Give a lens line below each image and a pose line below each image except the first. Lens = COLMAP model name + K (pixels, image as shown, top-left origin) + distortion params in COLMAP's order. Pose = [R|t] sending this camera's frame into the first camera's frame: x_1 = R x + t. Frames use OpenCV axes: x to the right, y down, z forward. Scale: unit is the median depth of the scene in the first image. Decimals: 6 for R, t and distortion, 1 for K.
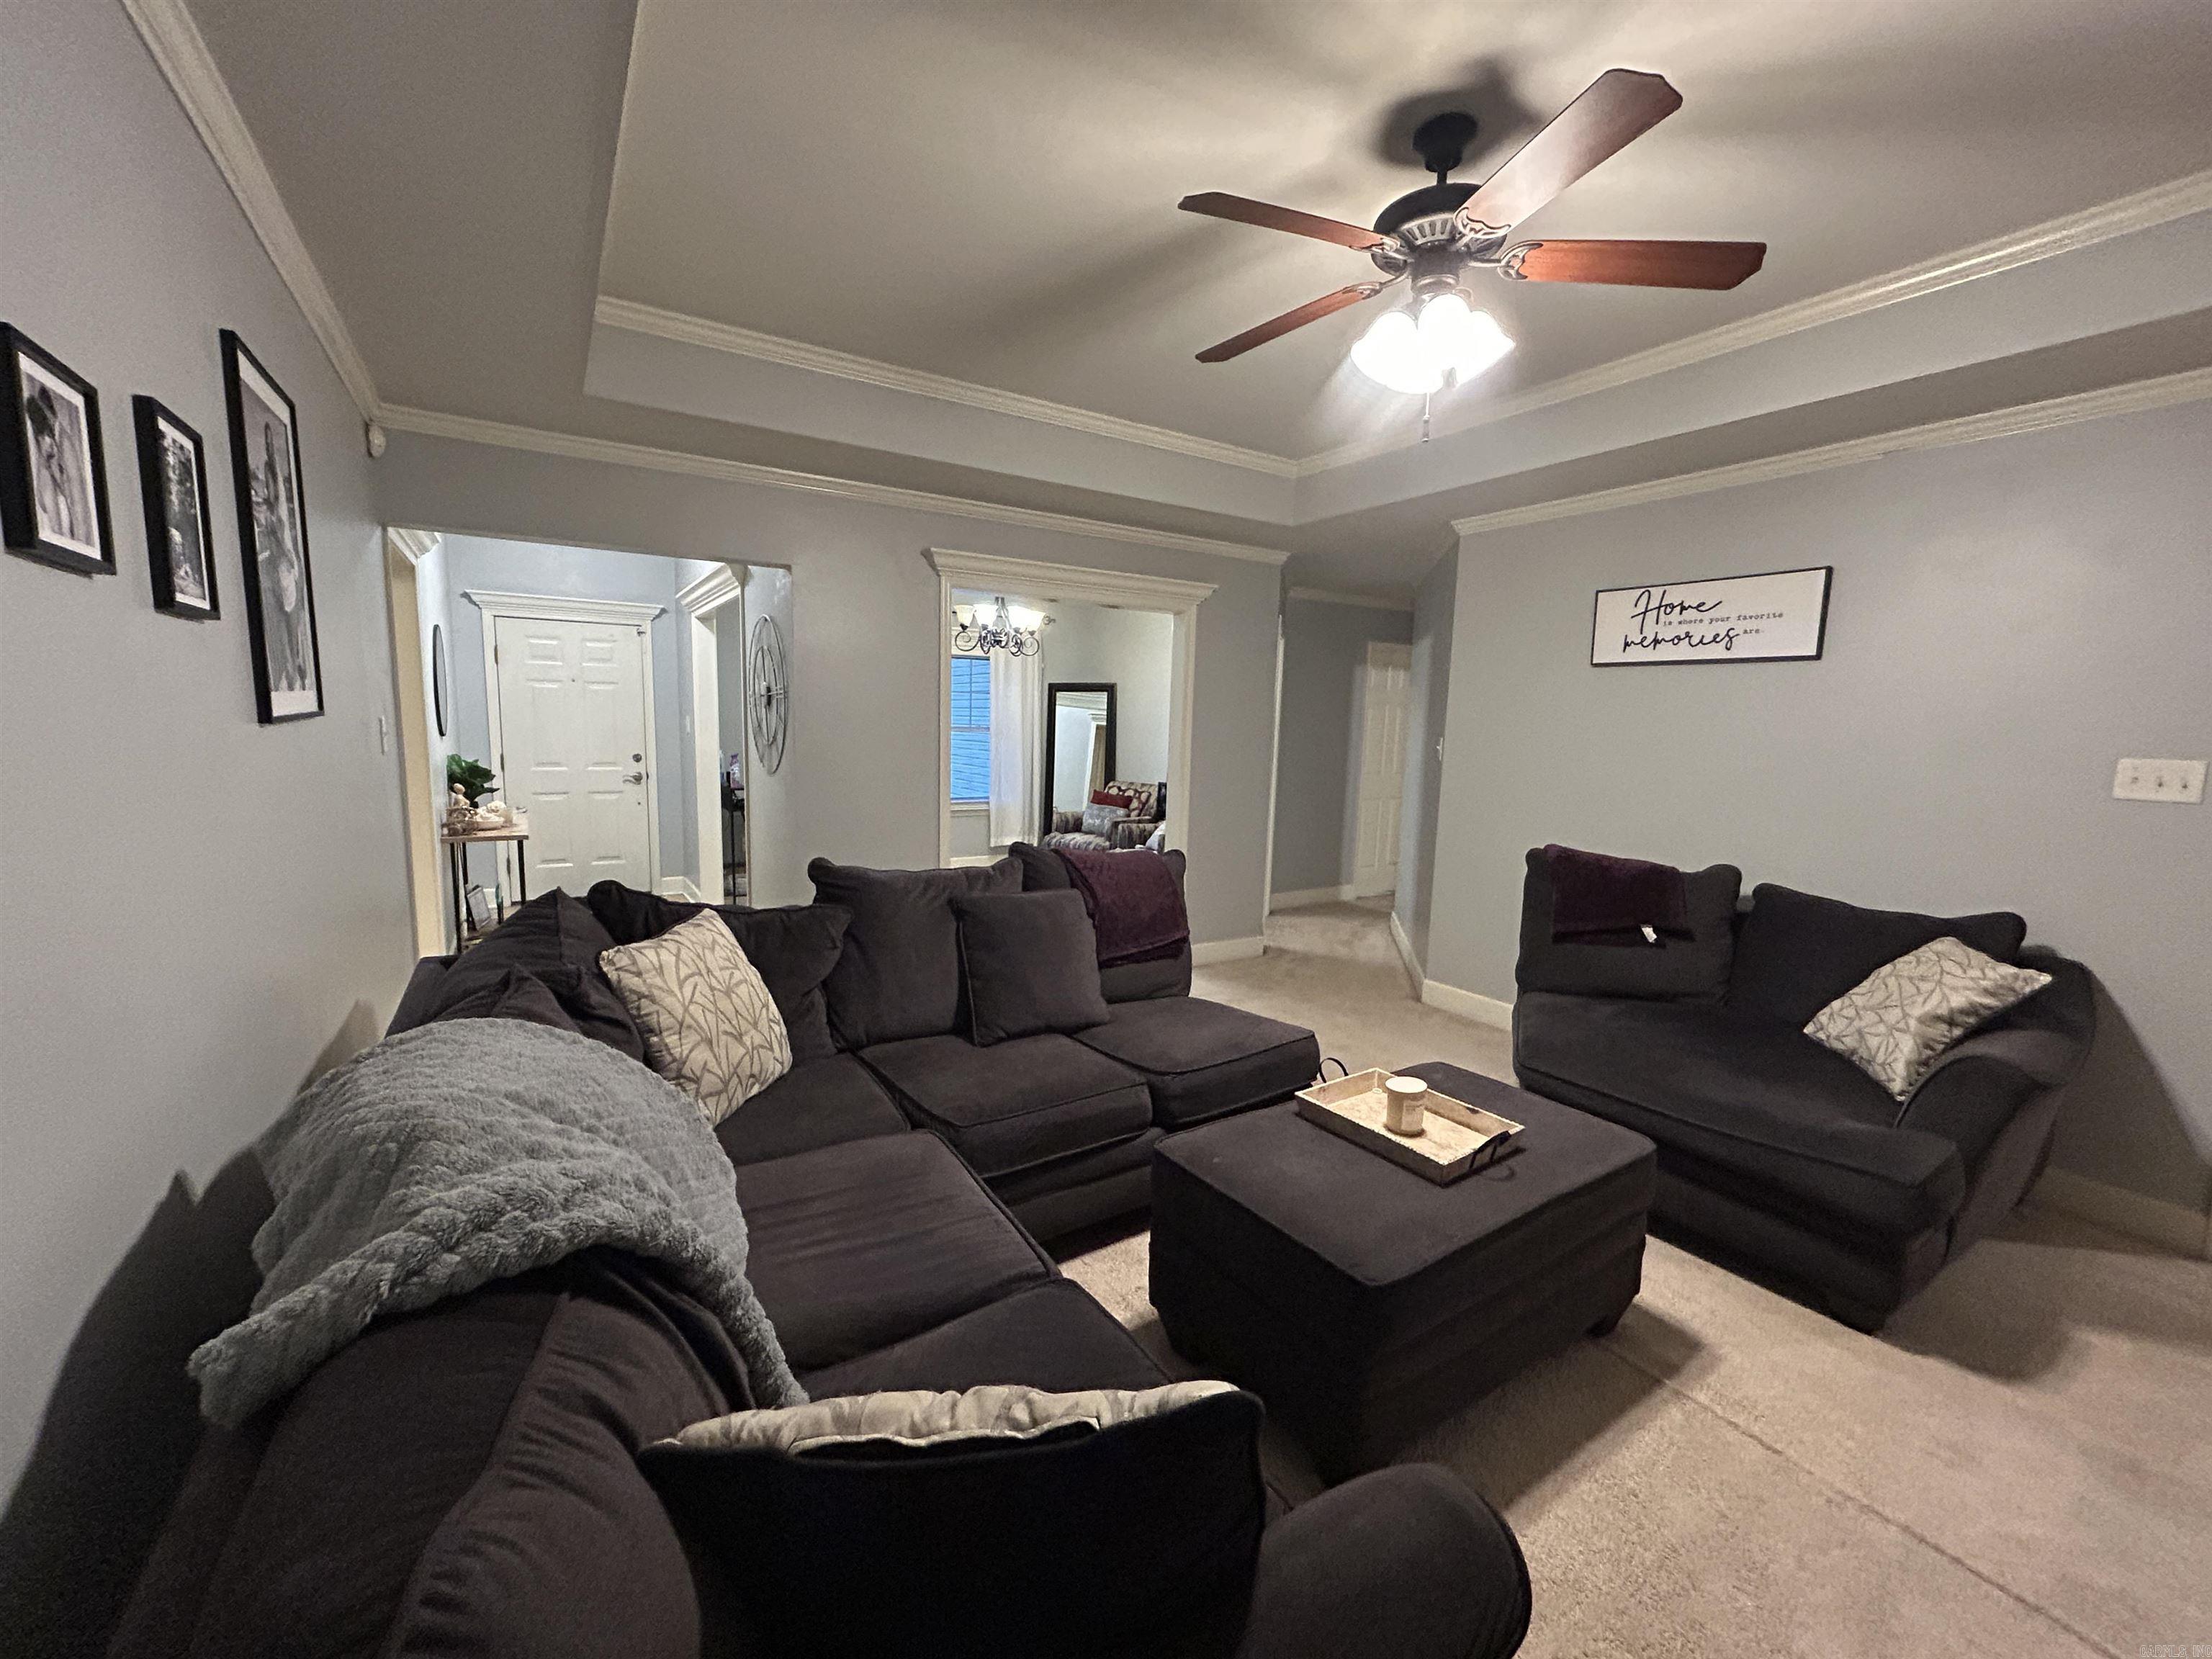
lens RADIAL K [[895.4, 0, 1101.3], [0, 895.4, 834.8], [0, 0, 1]] dist [-0.001569, 0.000810]
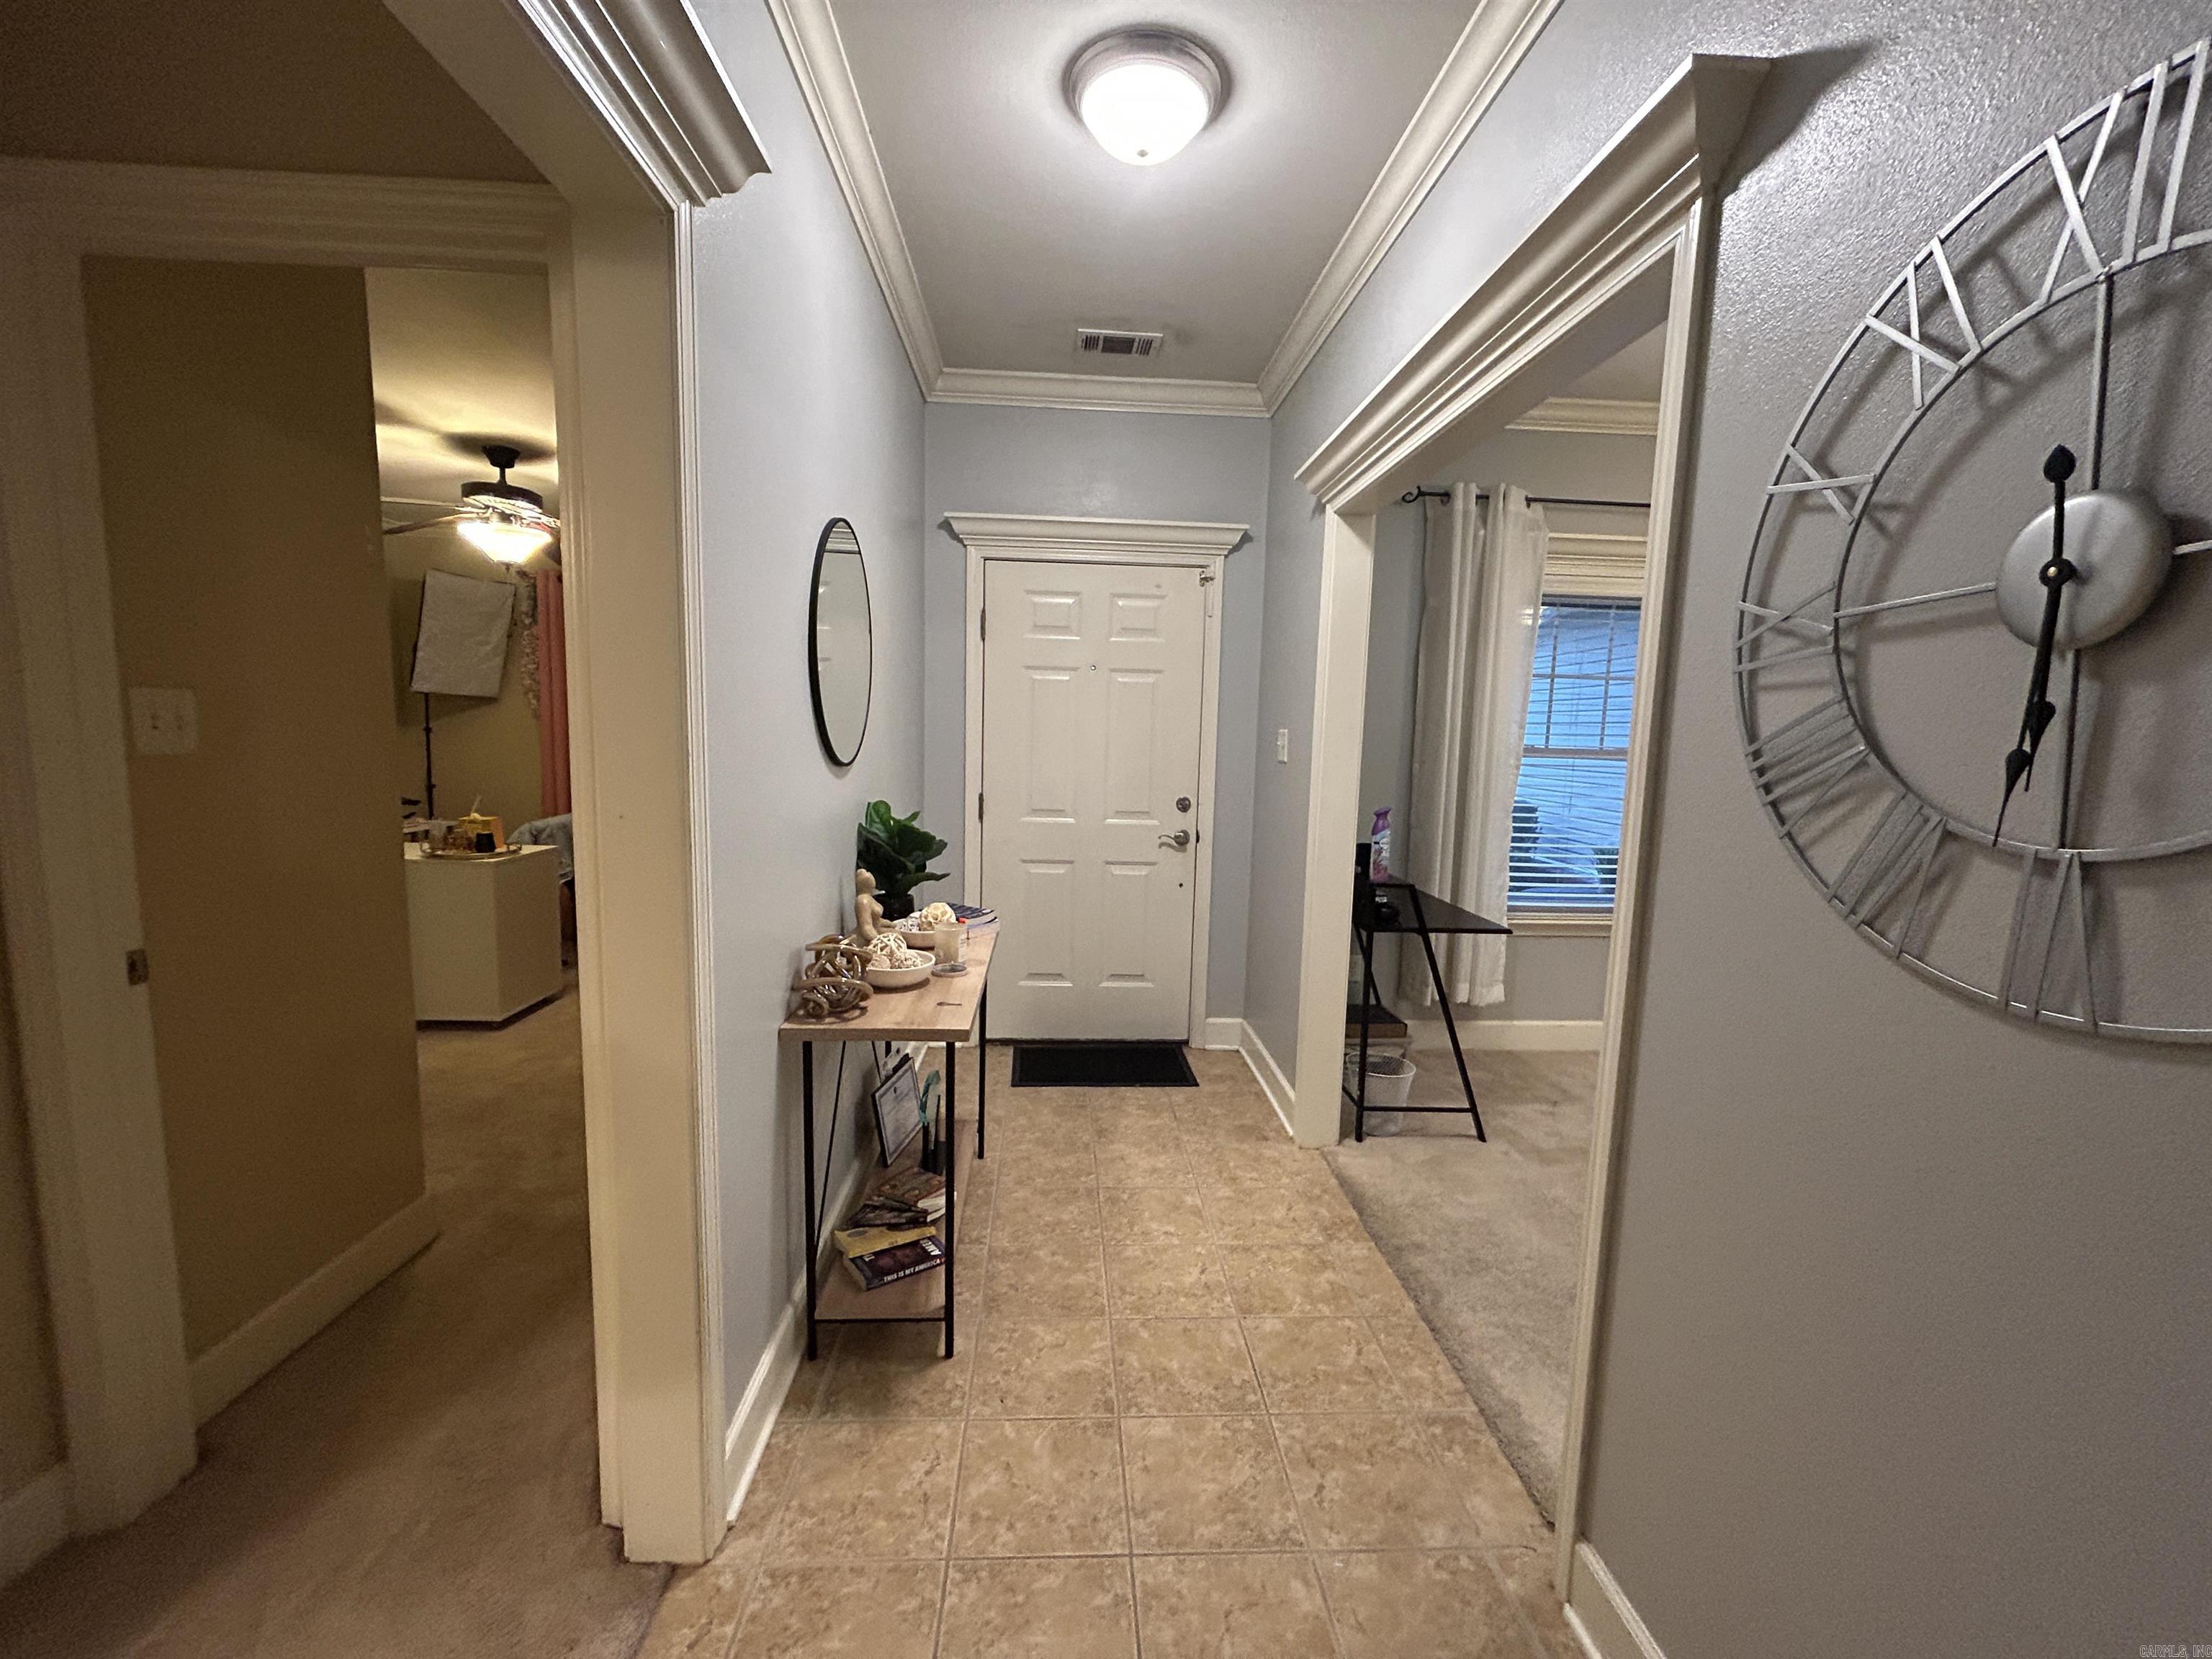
lens RADIAL K [[895.4, 0, 1101.3], [0, 895.4, 834.8], [0, 0, 1]] dist [-0.001569, 0.000810]
pose [[0.866074, 0.057100, -0.496645, -0.291721], [-0.068769, 0.997619, -0.005225, -0.062289], [0.495164, 0.038679, 0.867938, 0.502928]]
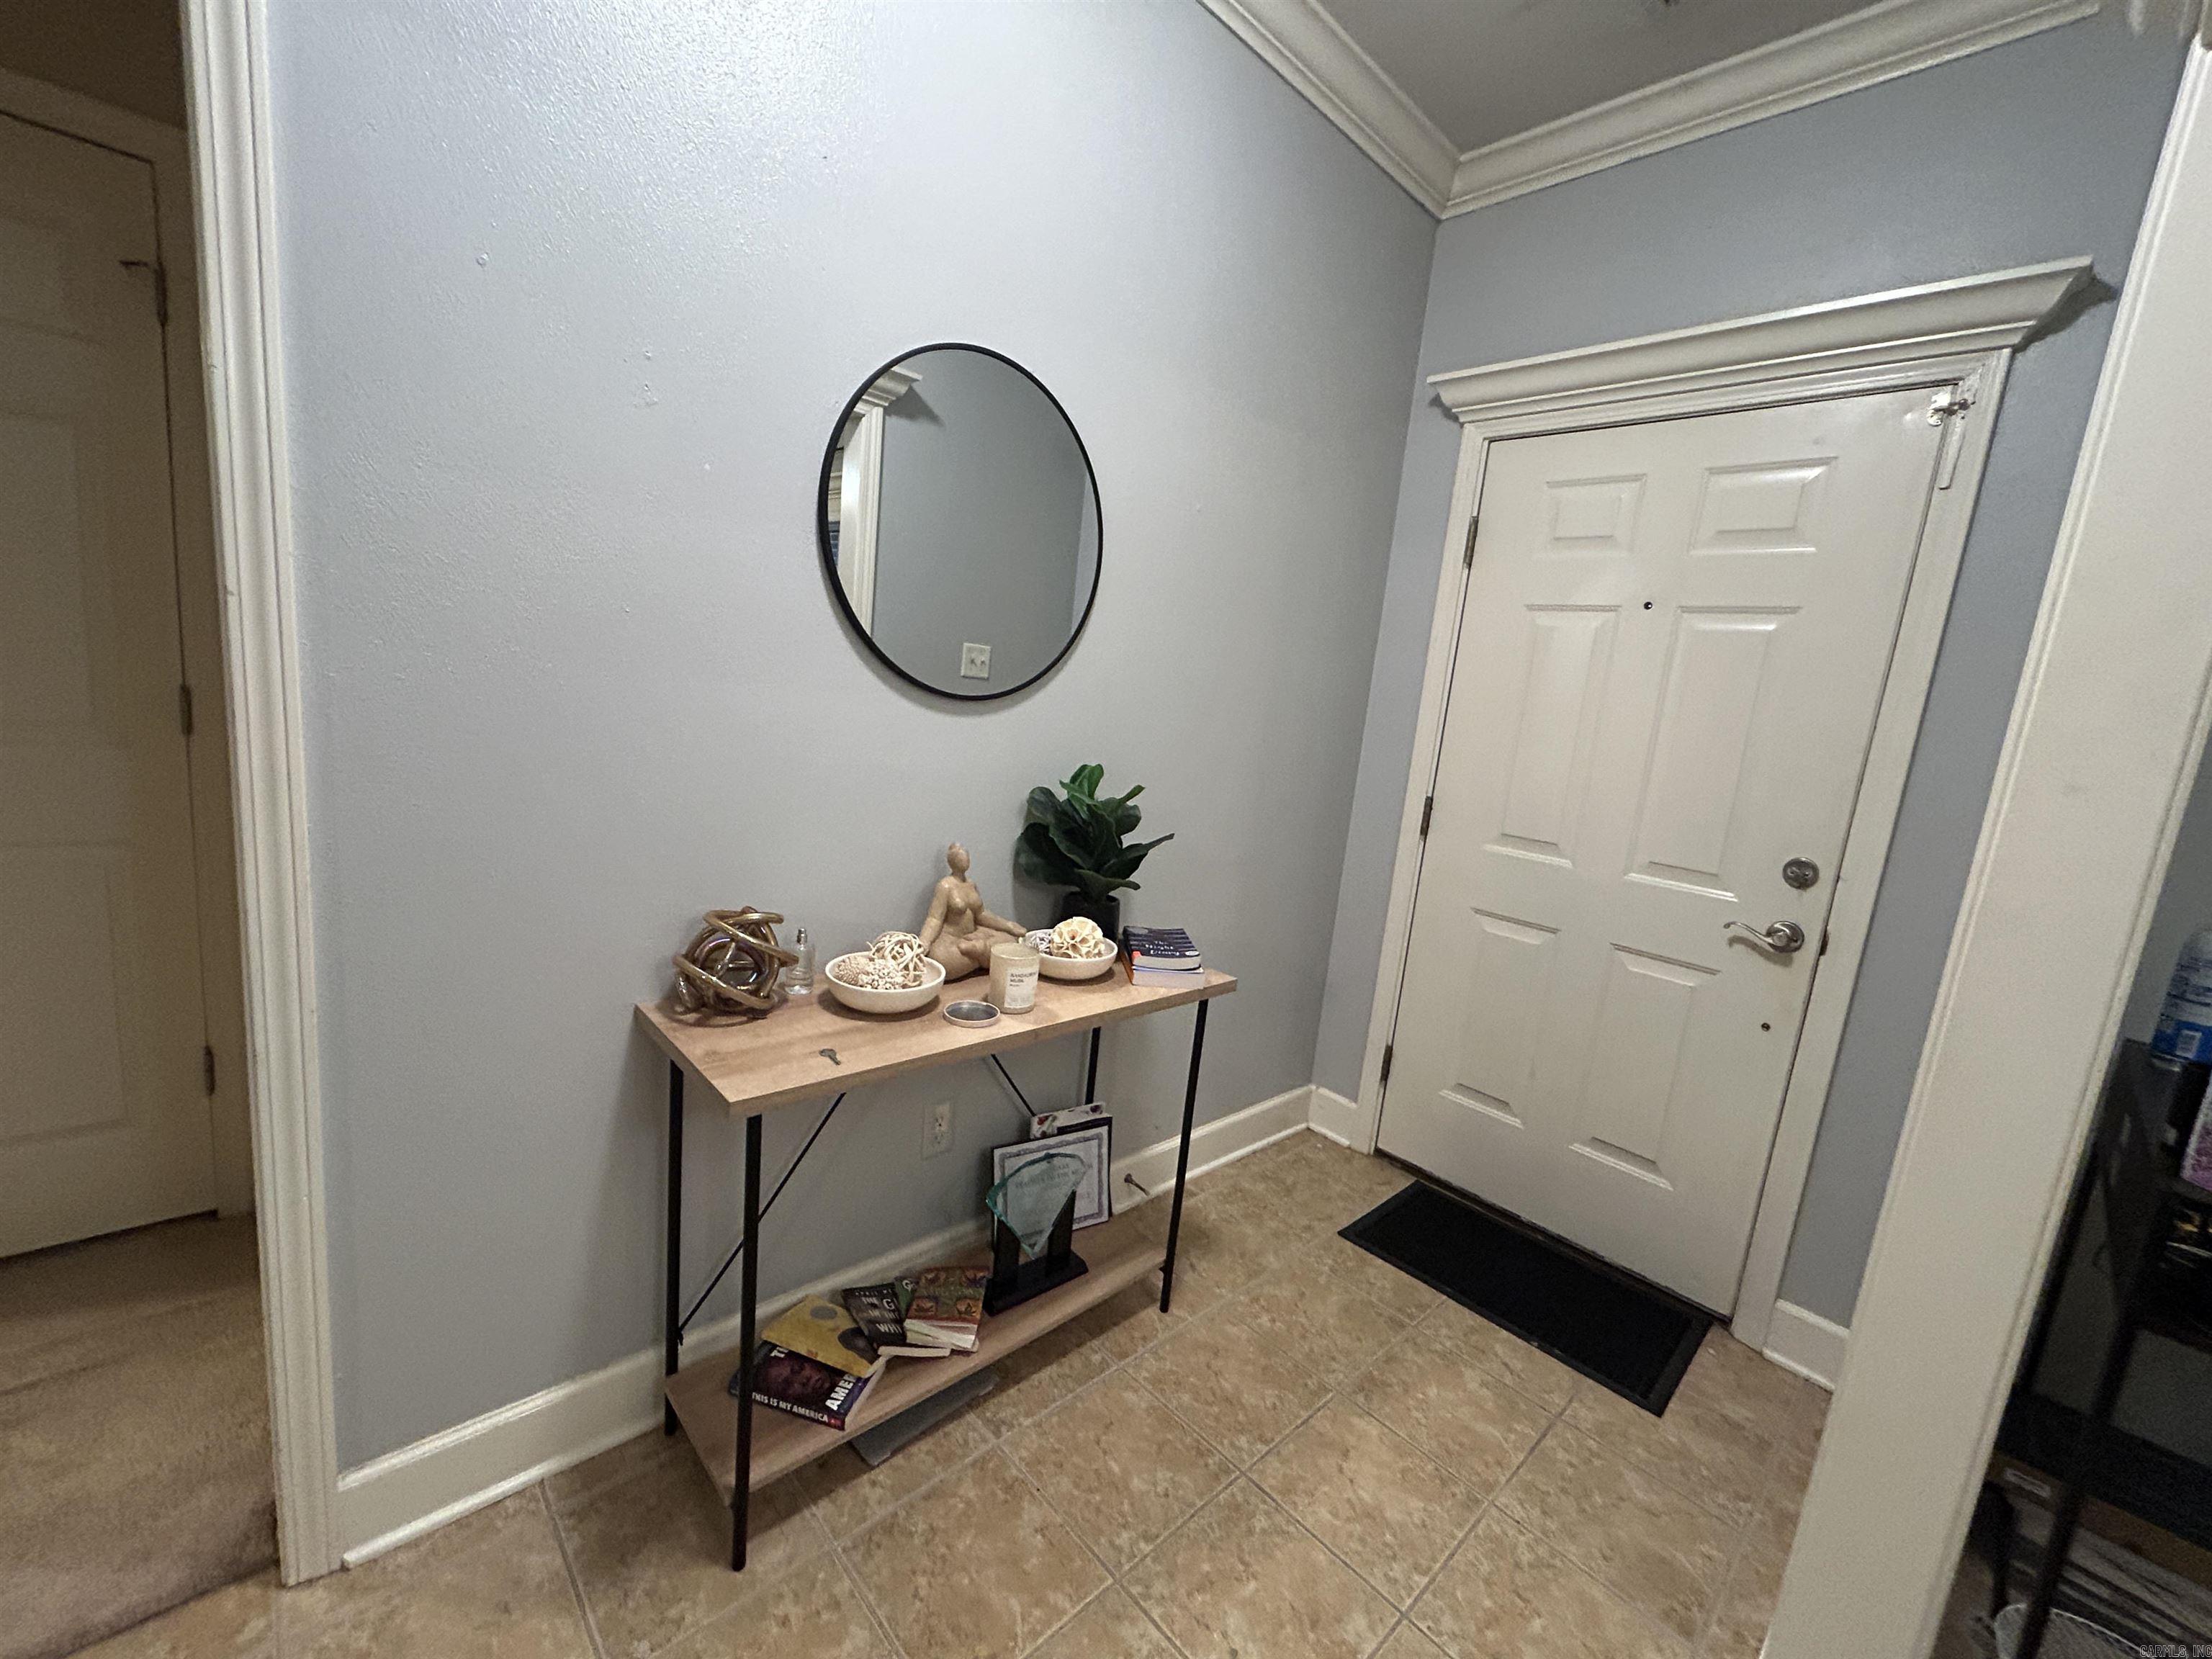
lens RADIAL K [[895.9, 0, 1104.8], [0, 895.9, 833.0], [0, 0, 1]] dist [-0.002291, 0.000351]
pose [[0.176762, 0.155835, -0.971839, -0.291798], [-0.218826, 0.968896, 0.115562, -0.085308], [0.959620, 0.192237, 0.205364, 0.747808]]
